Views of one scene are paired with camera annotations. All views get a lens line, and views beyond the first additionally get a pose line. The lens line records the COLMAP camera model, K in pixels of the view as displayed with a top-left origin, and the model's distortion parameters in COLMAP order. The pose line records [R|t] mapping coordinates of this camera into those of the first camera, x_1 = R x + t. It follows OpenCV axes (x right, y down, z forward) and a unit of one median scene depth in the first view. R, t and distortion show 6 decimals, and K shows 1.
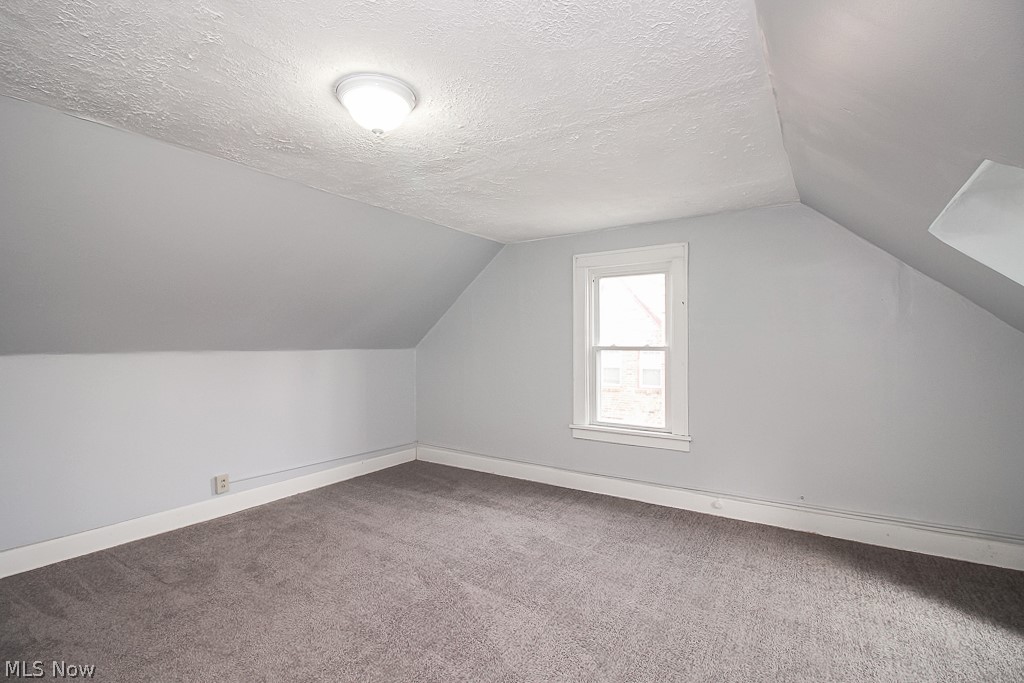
lens RADIAL K [[476.1, 0, 515.7], [0, 476.1, 342.9], [0, 0, 1]] dist [0.008658, -0.003463]
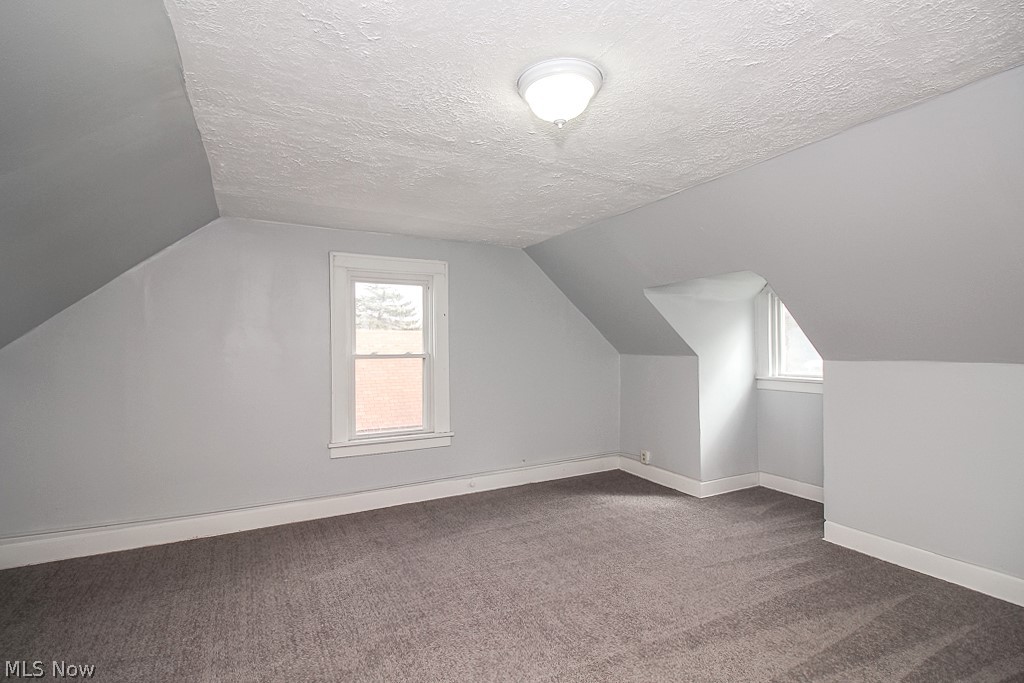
lens RADIAL K [[476.1, 0, 513.9], [0, 476.1, 346.3], [0, 0, 1]] dist [0.008658, -0.003463]
pose [[0.482590, -0.002503, 0.875843, -0.543710], [0.008197, 0.999965, -0.001659, -0.005329], [-0.875808, 0.007980, 0.482593, 0.304085]]
